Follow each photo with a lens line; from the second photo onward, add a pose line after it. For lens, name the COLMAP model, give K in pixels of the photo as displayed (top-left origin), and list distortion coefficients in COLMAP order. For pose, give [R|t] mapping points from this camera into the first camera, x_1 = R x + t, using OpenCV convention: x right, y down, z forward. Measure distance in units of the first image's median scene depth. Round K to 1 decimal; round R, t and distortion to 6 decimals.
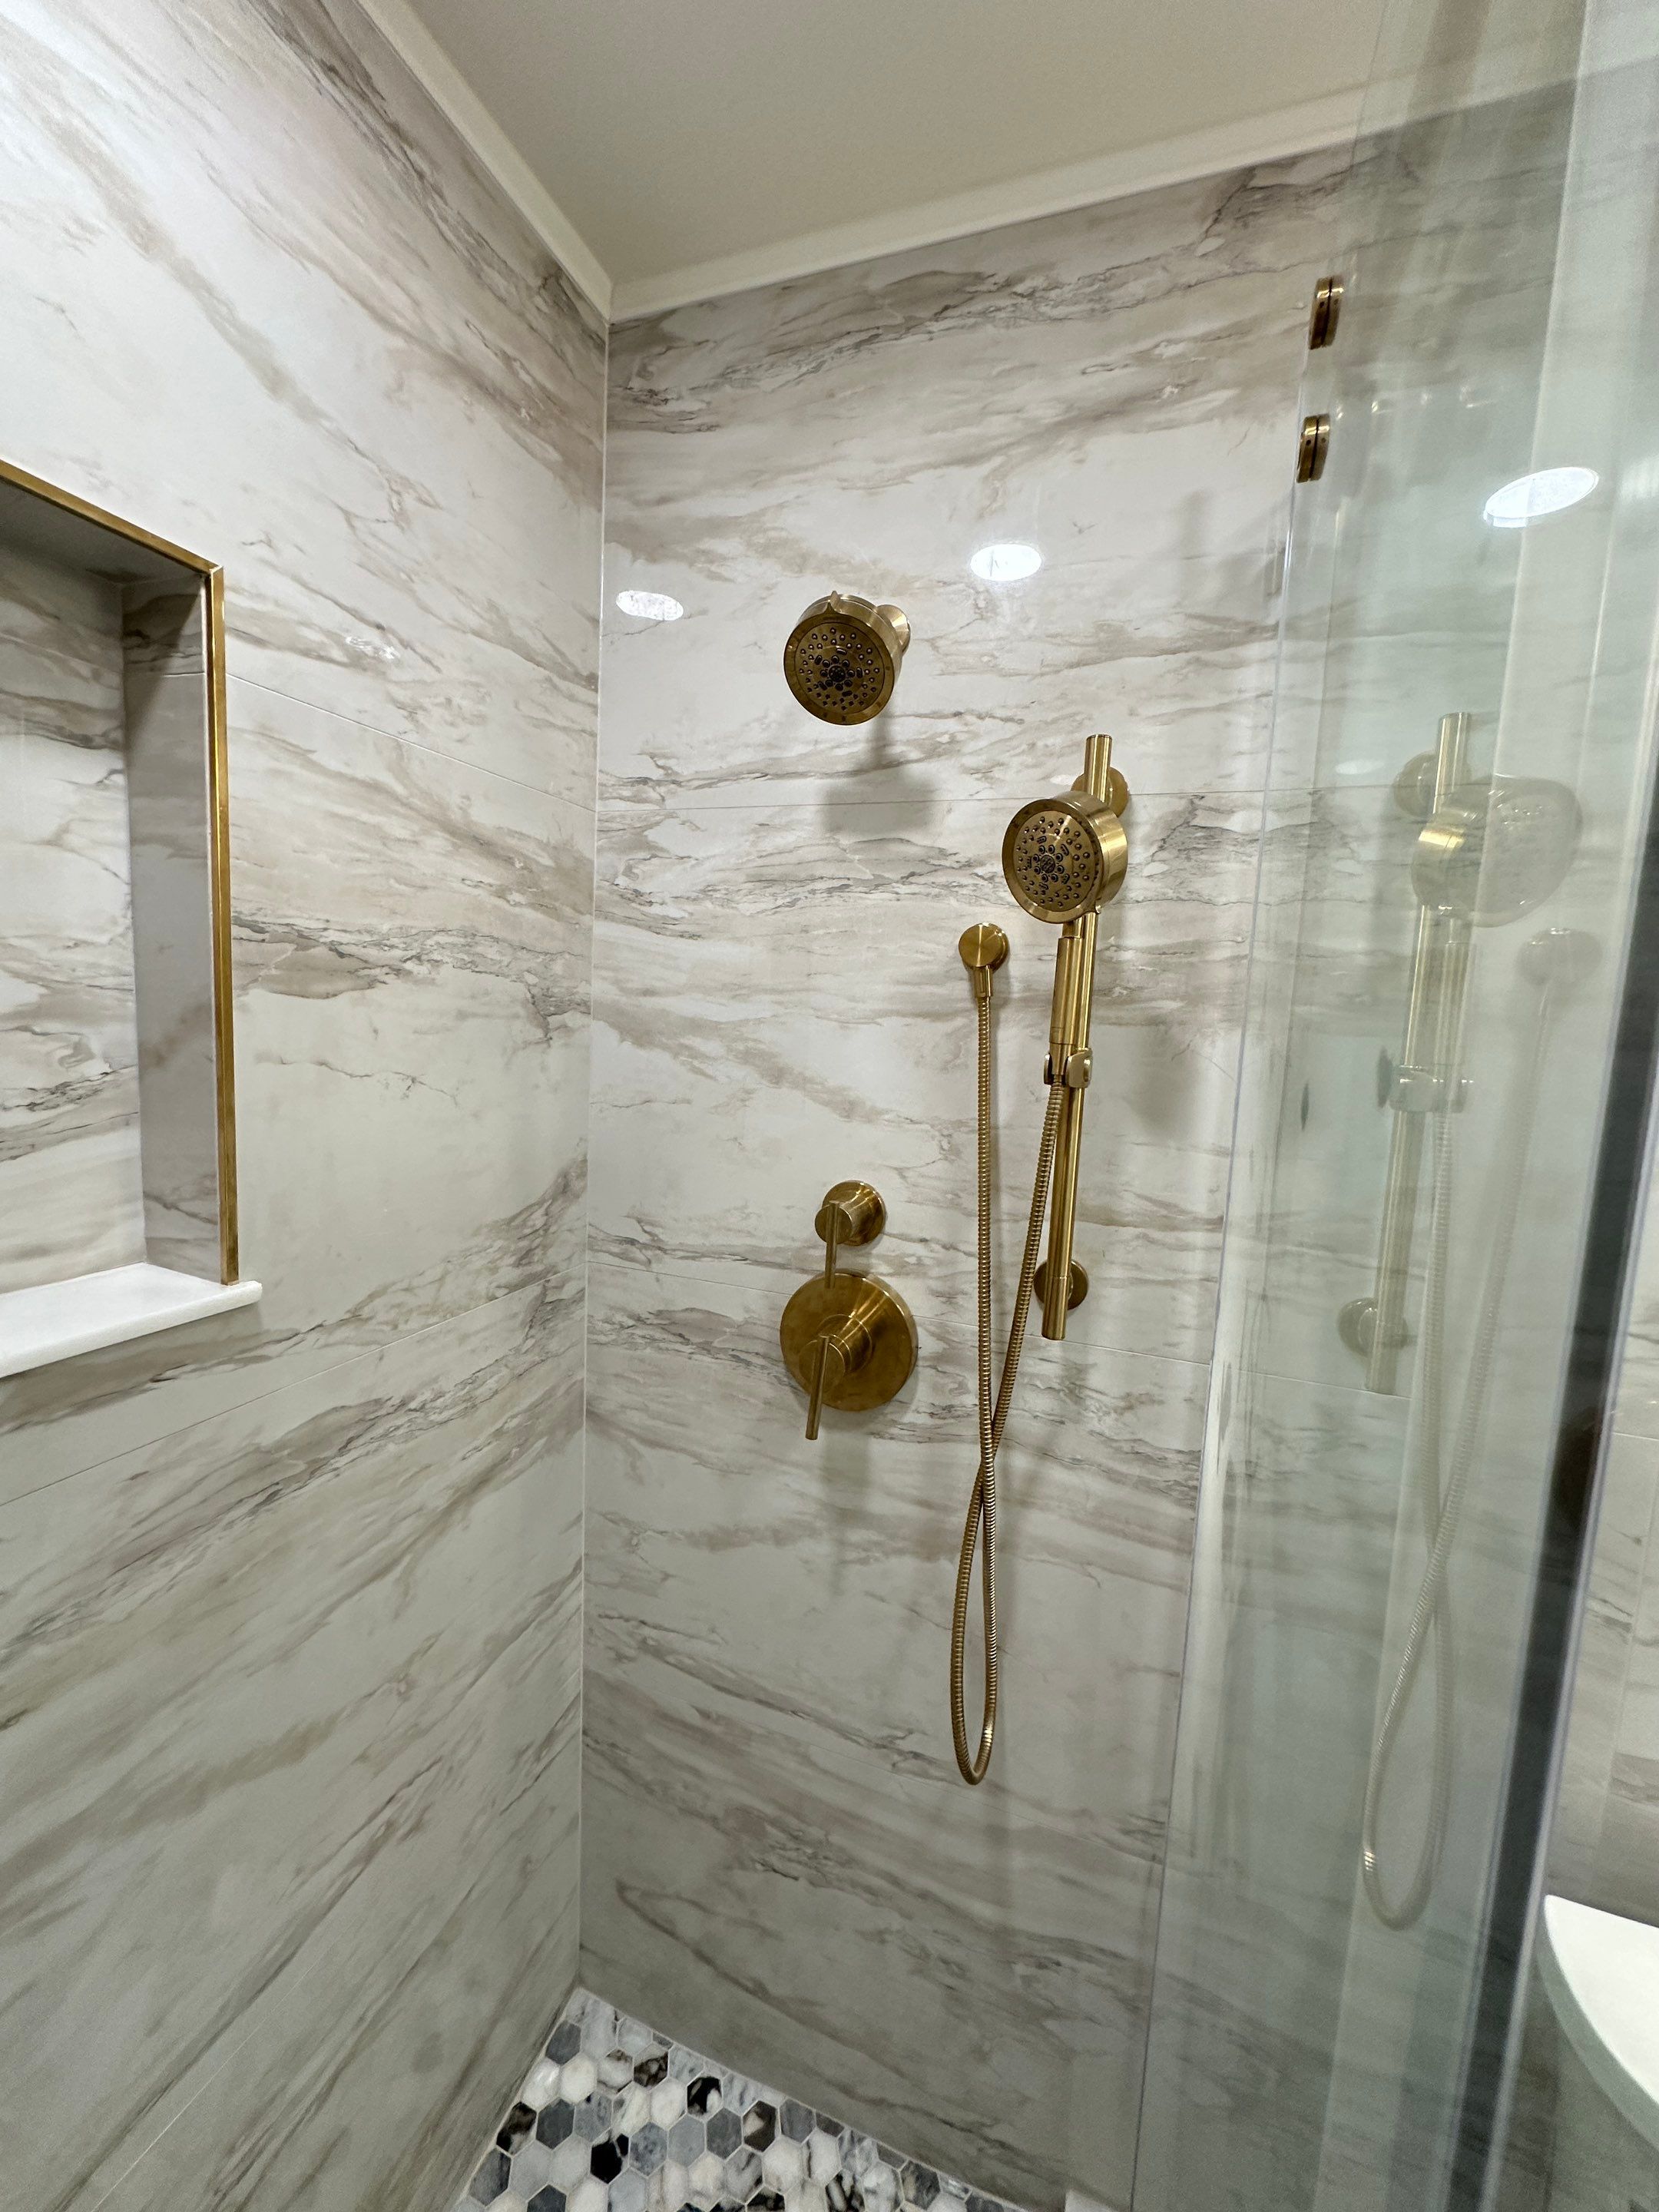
lens RADIAL K [[888.4, 0, 825.2], [0, 888.4, 1107.1], [0, 0, 1]] dist [-0.005262, 0.001110]
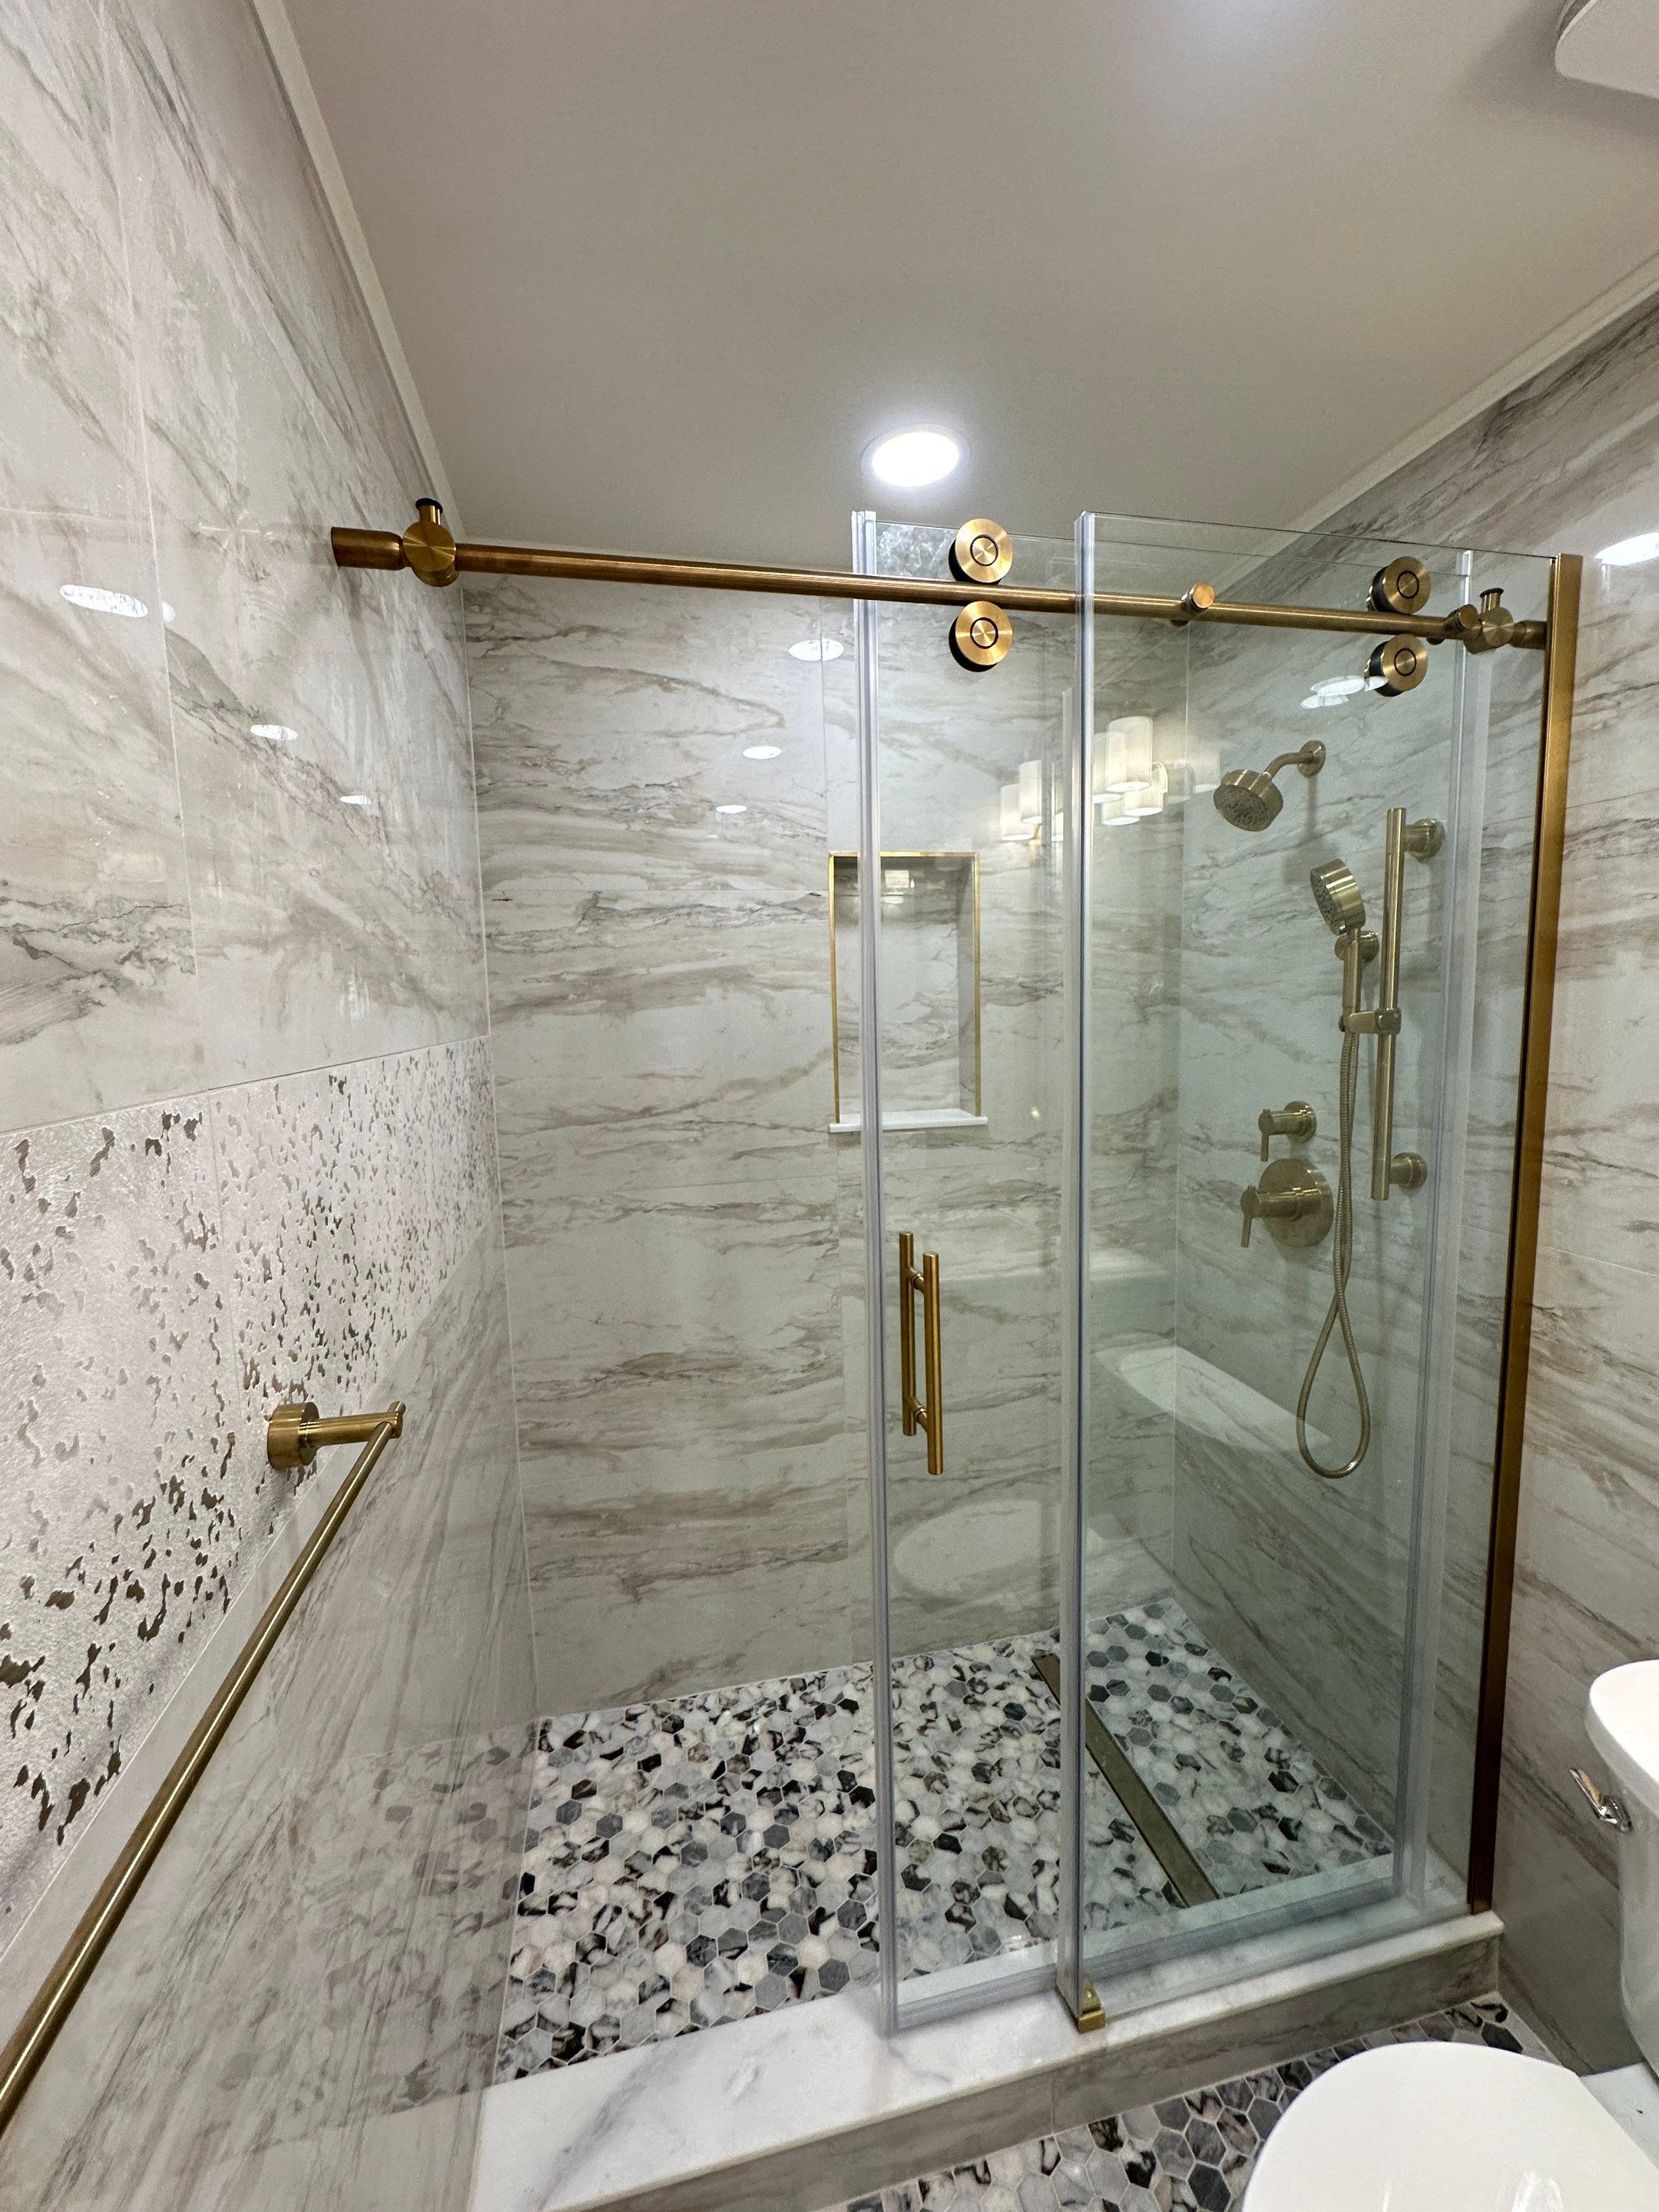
lens RADIAL K [[888.4, 0, 829.5], [0, 888.4, 1105.7], [0, 0, 1]] dist [-0.005262, 0.001110]
pose [[0.536932, 0.034359, -0.842926, 0.992467], [-0.037910, 0.999144, 0.016579, 0.105487], [0.842773, 0.023054, 0.537775, -0.599782]]
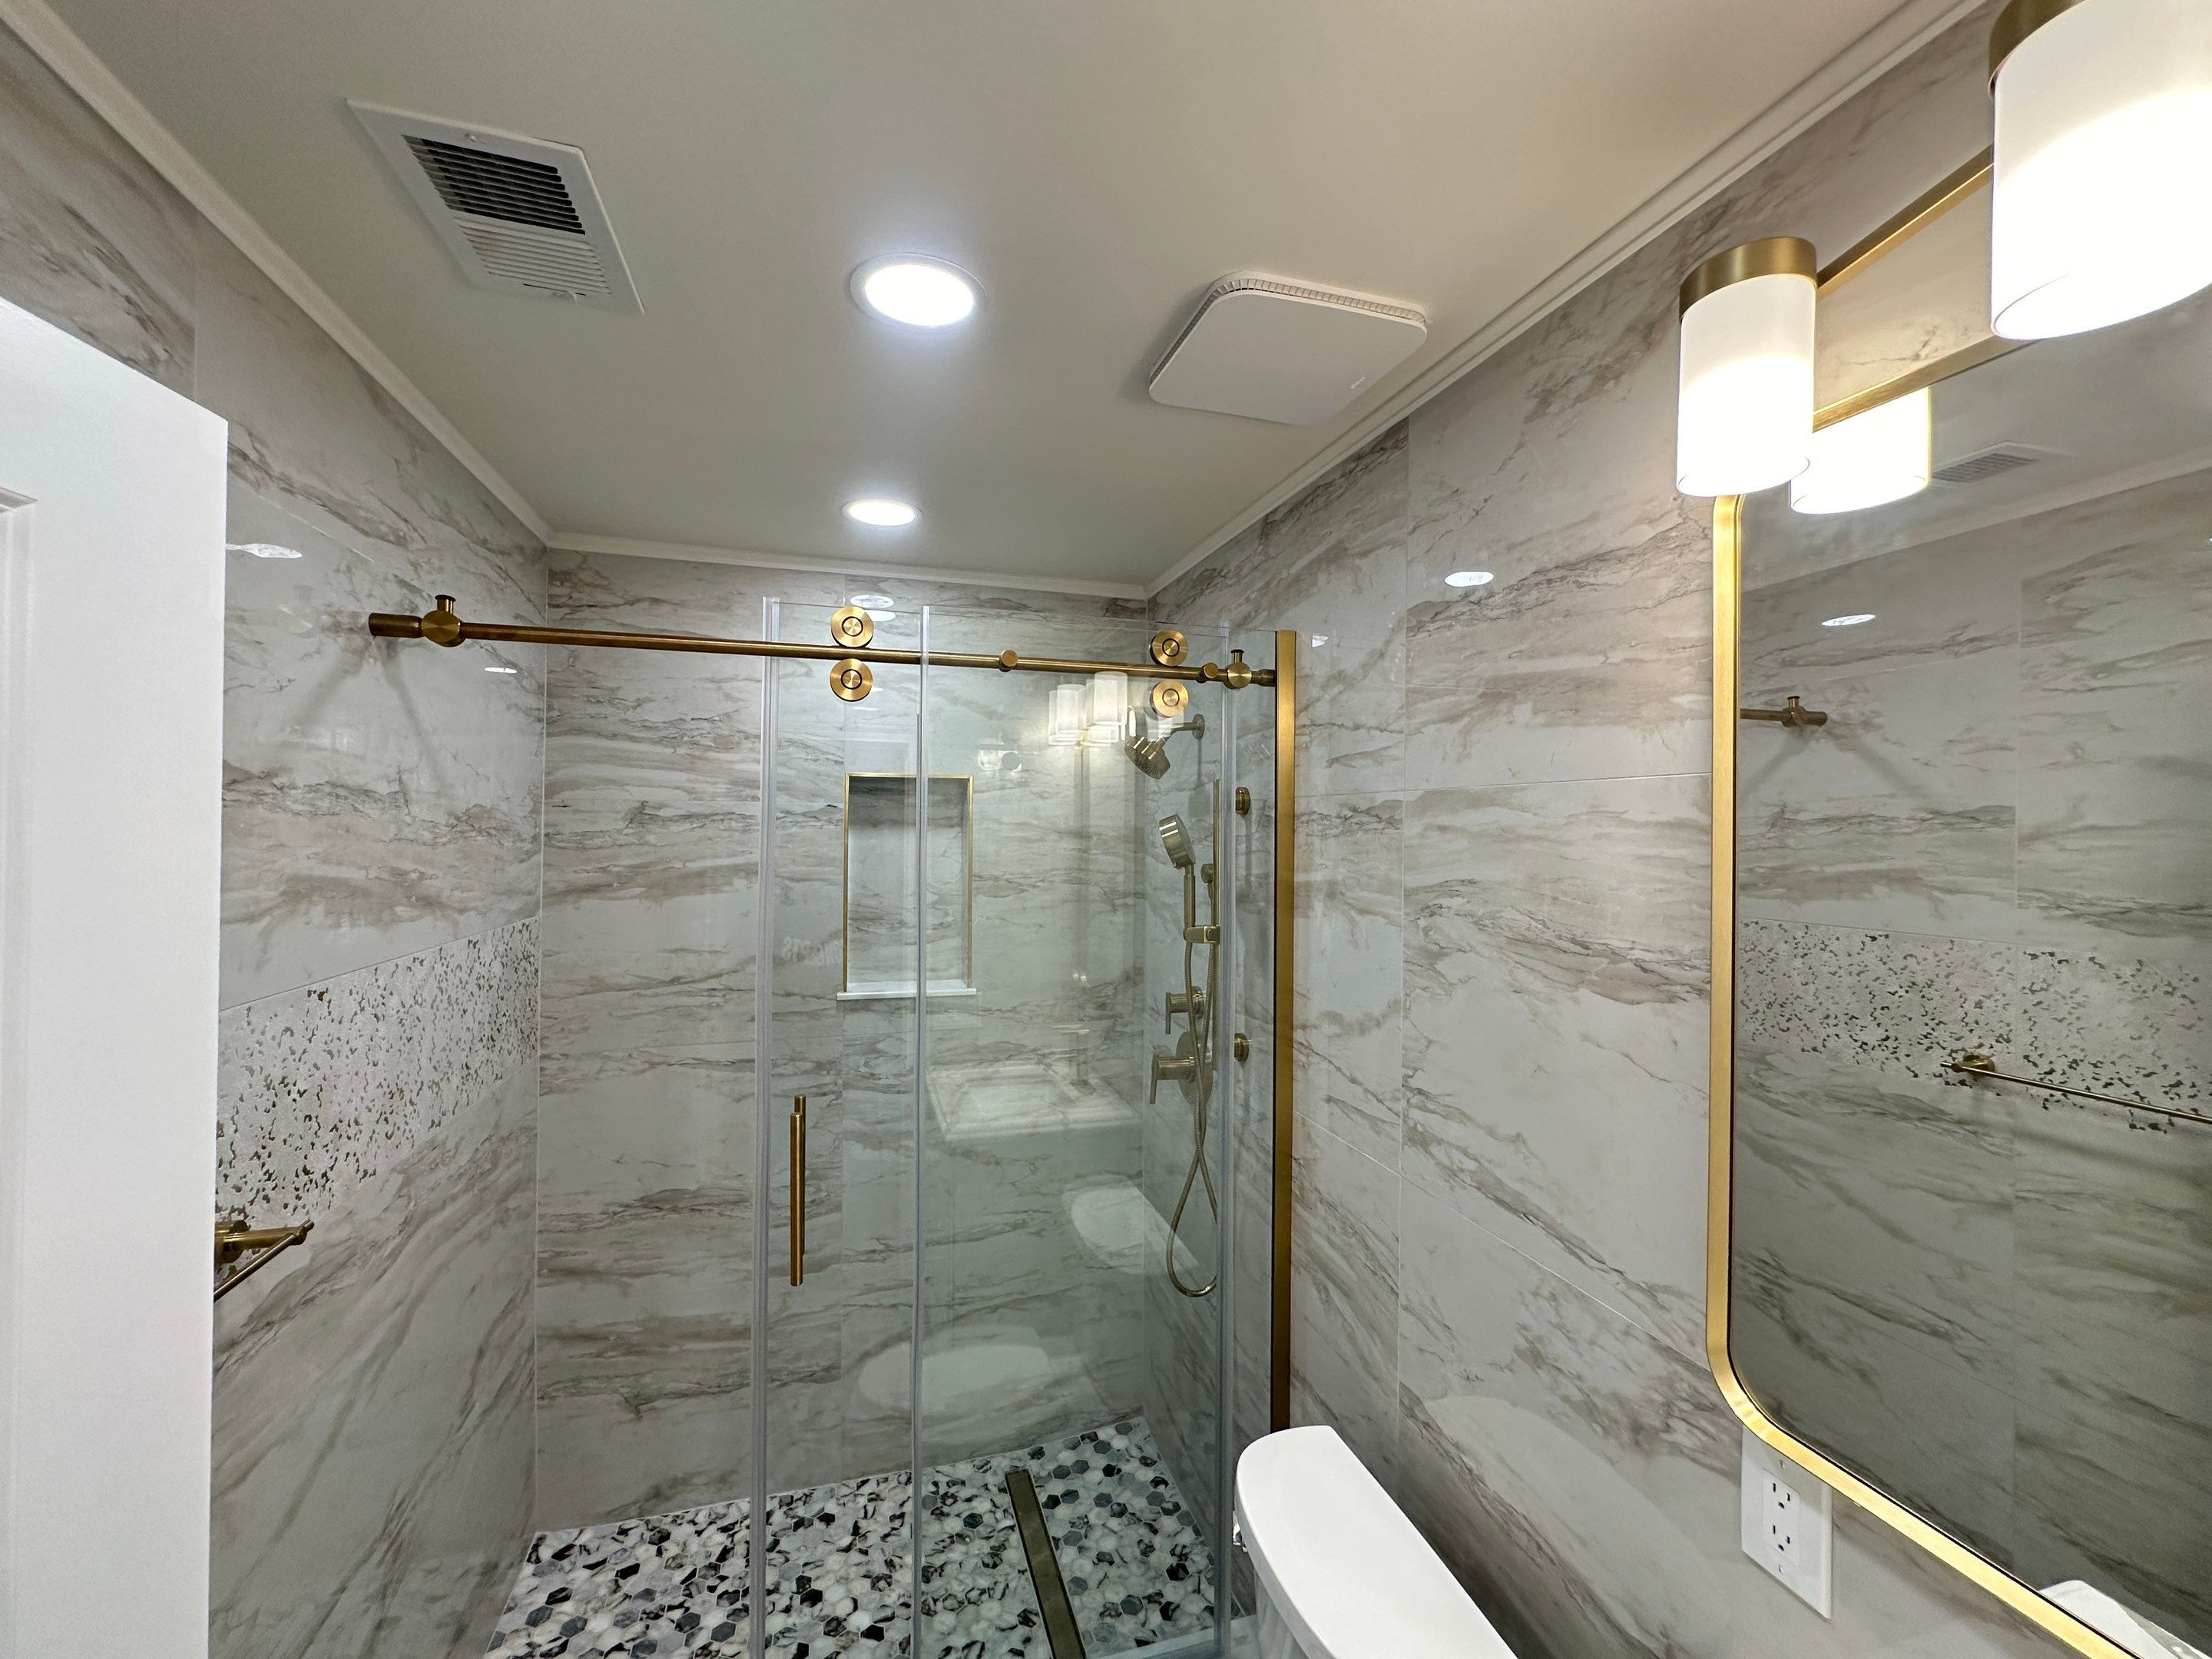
lens RADIAL K [[888.4, 0, 1107.7], [0, 888.4, 825.3], [0, 0, 1]] dist [-0.005262, 0.001110]
pose [[0.598852, -0.047567, -0.799446, 1.664107], [-0.064762, 0.992089, -0.107541, -0.052041], [0.798237, 0.116174, 0.591034, -0.422352]]
